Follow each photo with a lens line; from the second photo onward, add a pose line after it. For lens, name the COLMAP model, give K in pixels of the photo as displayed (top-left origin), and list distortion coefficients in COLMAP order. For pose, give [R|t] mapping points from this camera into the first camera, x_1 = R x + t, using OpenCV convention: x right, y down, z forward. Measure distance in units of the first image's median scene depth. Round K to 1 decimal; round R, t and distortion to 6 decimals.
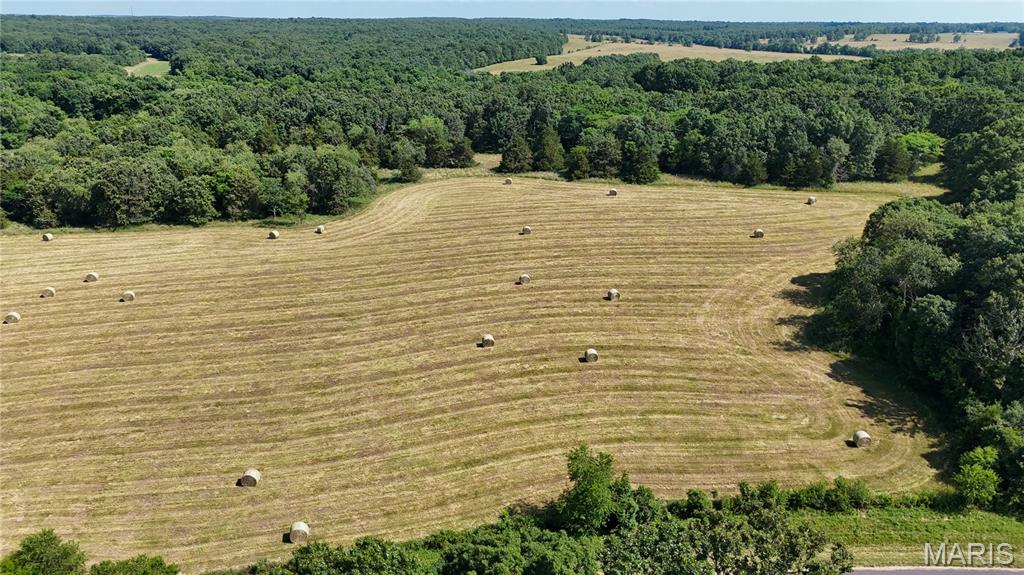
lens RADIAL K [[764.7, 0, 513.7], [0, 764.7, 292.2], [0, 0, 1]] dist [0.069591, -0.066465]
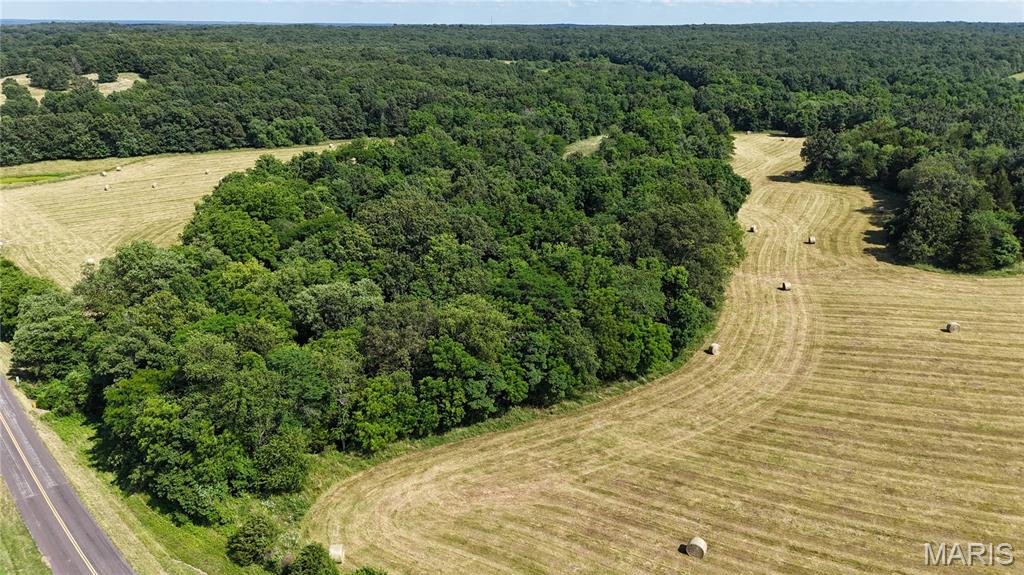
lens RADIAL K [[764.7, 0, 509.0], [0, 764.7, 286.6], [0, 0, 1]] dist [0.069591, -0.066465]
pose [[0.926724, 0.119056, -0.356381, -0.792813], [-0.123627, 0.992278, 0.010014, 0.006335], [0.354822, 0.034778, 0.934287, -0.039496]]
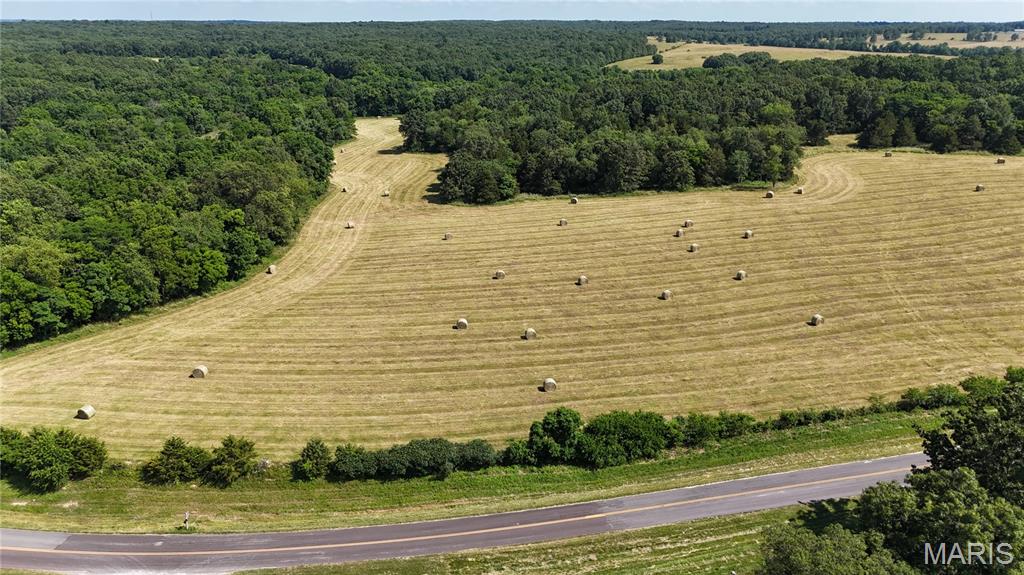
lens RADIAL K [[764.7, 0, 514.4], [0, 764.7, 293.5], [0, 0, 1]] dist [0.069591, -0.066465]
pose [[0.999975, -0.006807, 0.002050, -0.602010], [0.006808, 0.999977, -0.000646, 0.069449], [-0.002046, 0.000659, 0.999998, -0.209567]]
